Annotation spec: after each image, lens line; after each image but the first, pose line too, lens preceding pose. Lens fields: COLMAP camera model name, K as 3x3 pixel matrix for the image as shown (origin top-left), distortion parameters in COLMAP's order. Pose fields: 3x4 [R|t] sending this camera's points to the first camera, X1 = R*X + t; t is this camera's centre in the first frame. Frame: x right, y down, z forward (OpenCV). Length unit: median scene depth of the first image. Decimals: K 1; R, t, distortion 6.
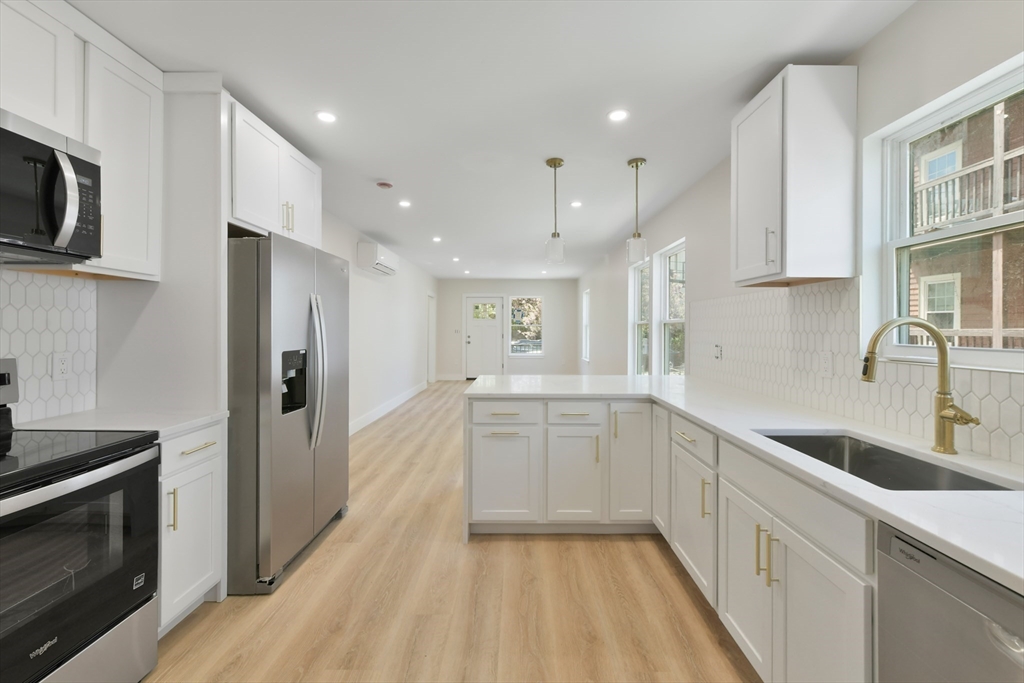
lens RADIAL K [[414.0, 0, 511.9], [0, 414.0, 326.6], [0, 0, 1]] dist [0.000828, 0.000608]
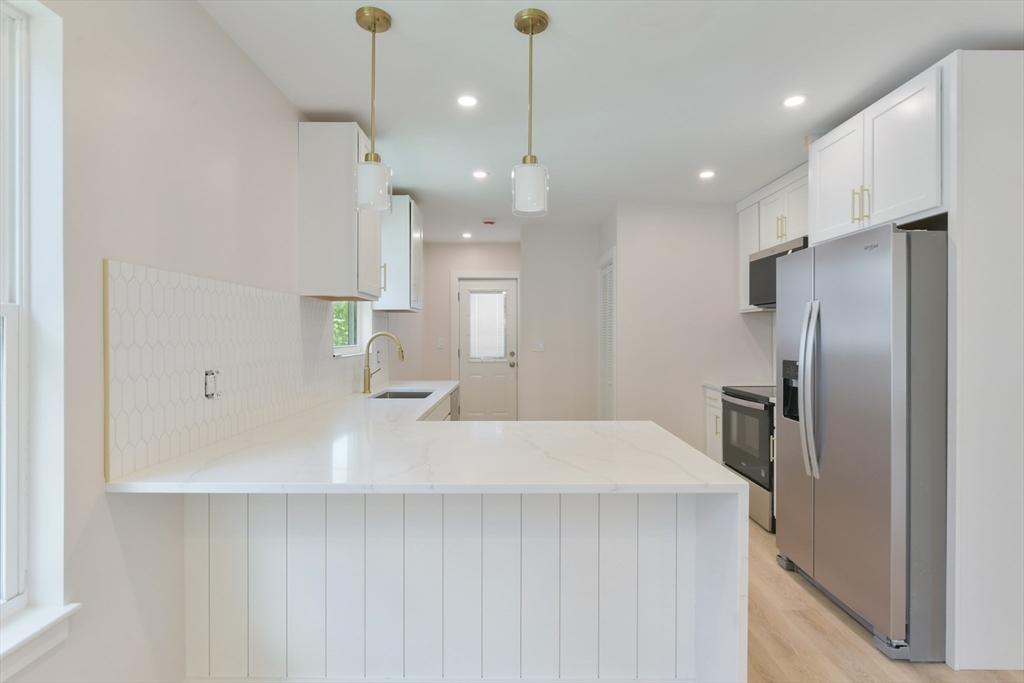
lens RADIAL K [[502.5, 0, 514.5], [0, 502.5, 337.5], [0, 0, 1]] dist [-0.003548, -0.000832]
pose [[-0.999819, -0.003427, -0.018731, 0.164371], [-0.003403, 0.999993, -0.001290, 0.003285], [0.018736, -0.001226, -0.999824, 1.967118]]
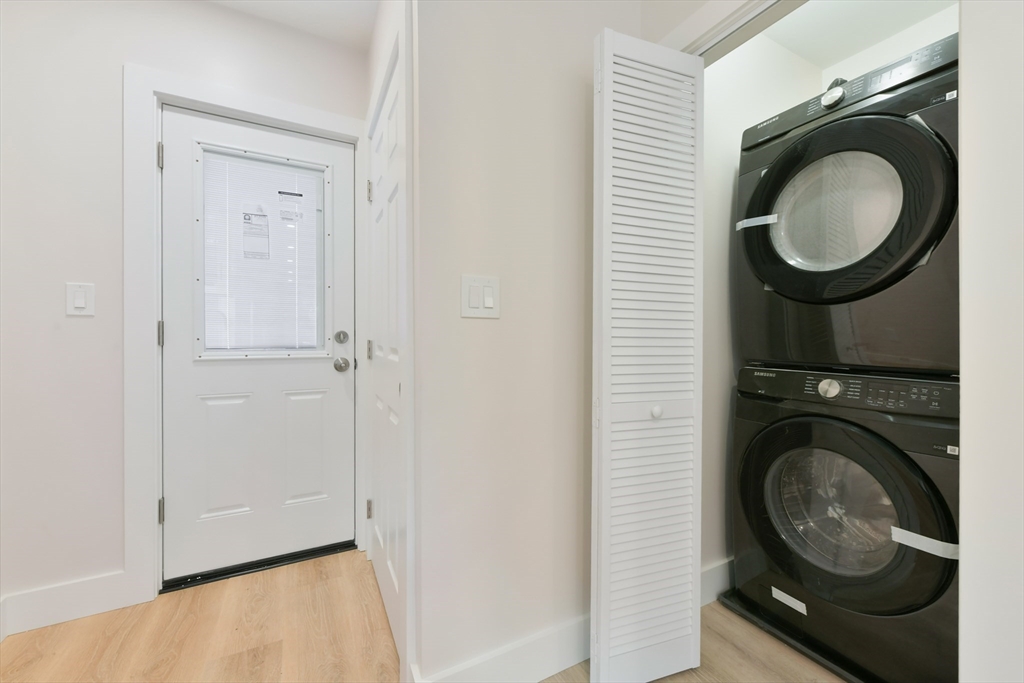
lens RADIAL K [[408.3, 0, 516.1], [0, 408.3, 338.5], [0, 0, 1]] dist [-0.002326, -0.000310]
pose [[-0.873034, -0.003471, -0.487646, 0.219445], [-0.005800, 0.999978, 0.003265, 0.085054], [0.487624, 0.005679, -0.873035, 0.209308]]
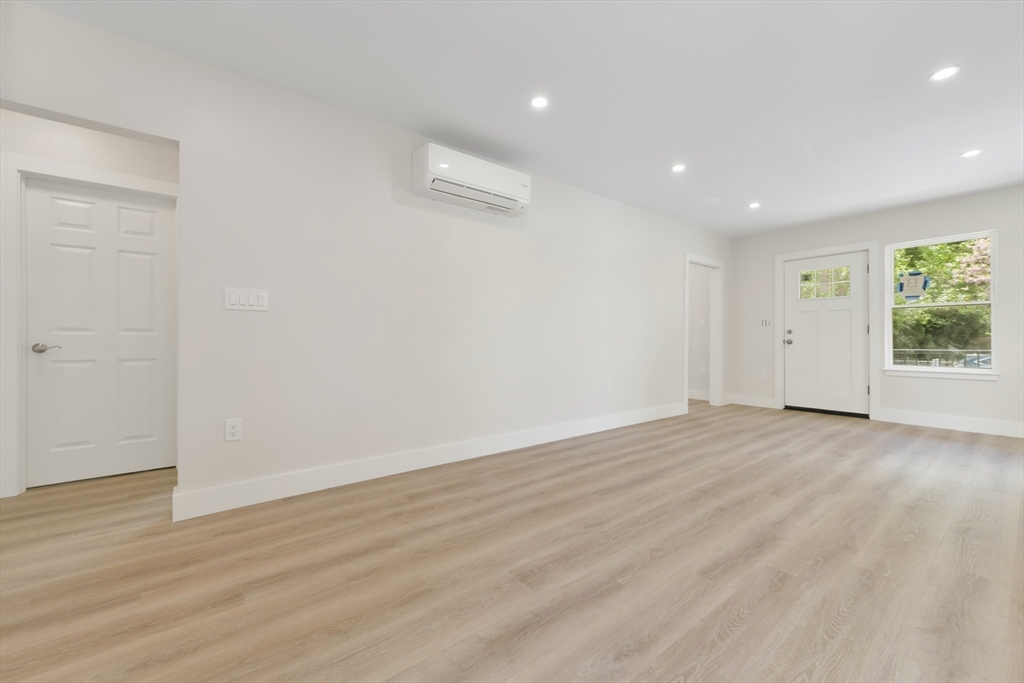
lens RADIAL K [[411.2, 0, 516.7], [0, 411.2, 340.1], [0, 0, 1]] dist [-0.000656, 0.000497]
pose [[0.636036, -0.002486, -0.771656, 0.373184], [0.005643, 0.999983, 0.001429, 0.137540], [0.771639, -0.005264, 0.636039, 1.540630]]
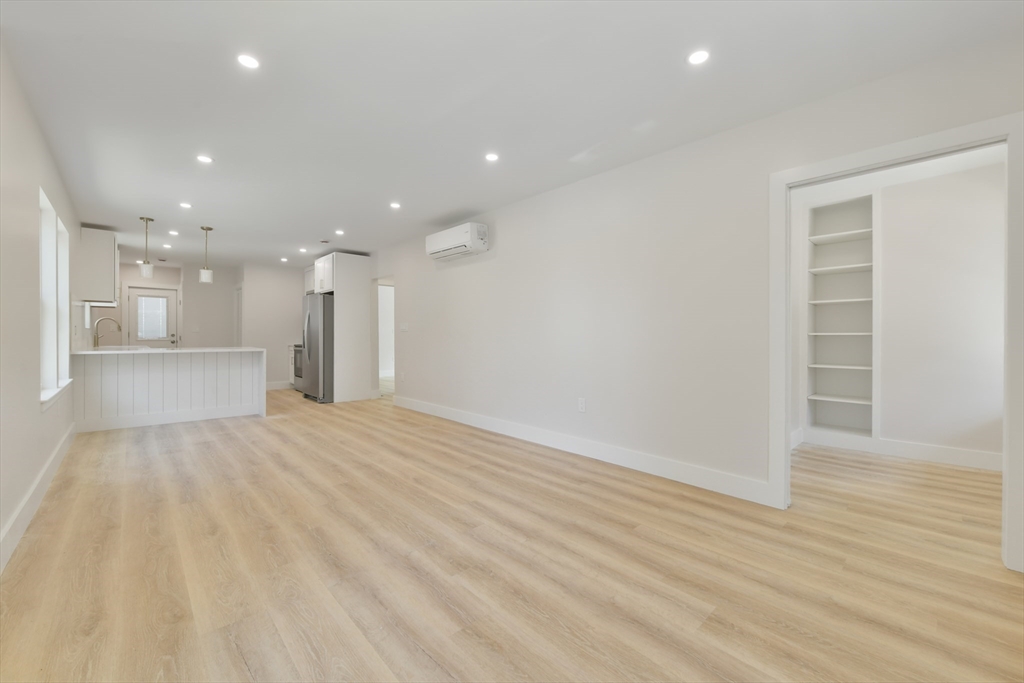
lens RADIAL K [[408.3, 0, 516.1], [0, 408.3, 338.5], [0, 0, 1]] dist [-0.002326, -0.000310]
pose [[-0.716611, -0.002153, -0.697470, 0.458693], [-0.003030, 0.999995, 0.000027, 0.105259], [0.697466, 0.002133, -0.716614, 3.922809]]
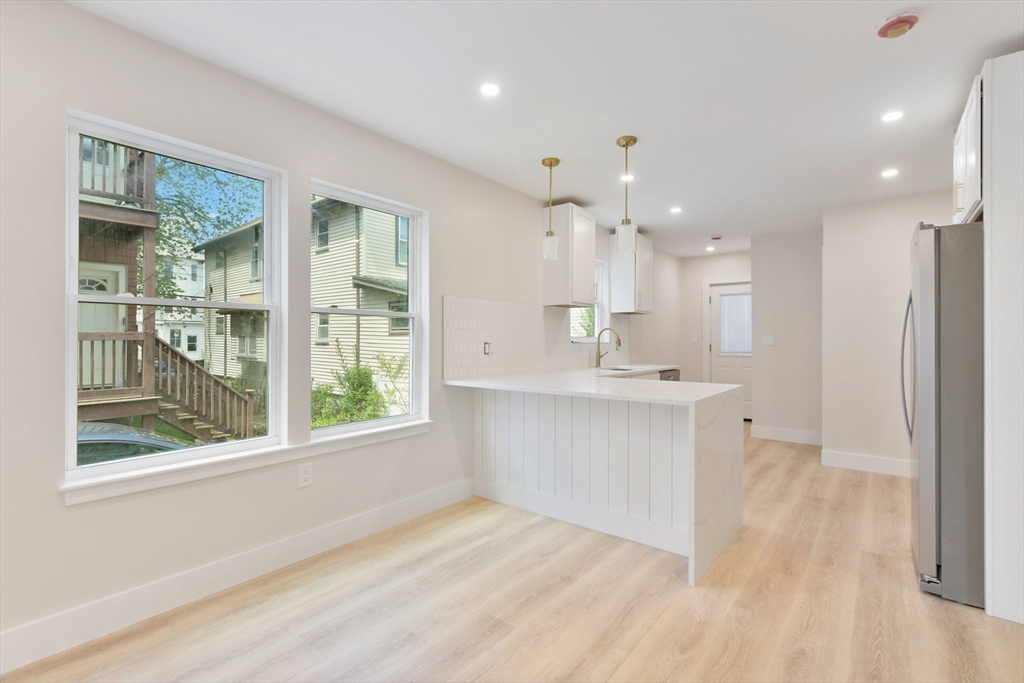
lens RADIAL K [[464.8, 0, 515.1], [0, 464.8, 341.2], [0, 0, 1]] dist [-0.002602, -0.000313]
pose [[-0.794369, -0.006243, 0.607404, -0.382259], [-0.007555, 0.999971, 0.000397, 0.049235], [-0.607389, -0.004274, -0.794393, 2.348662]]
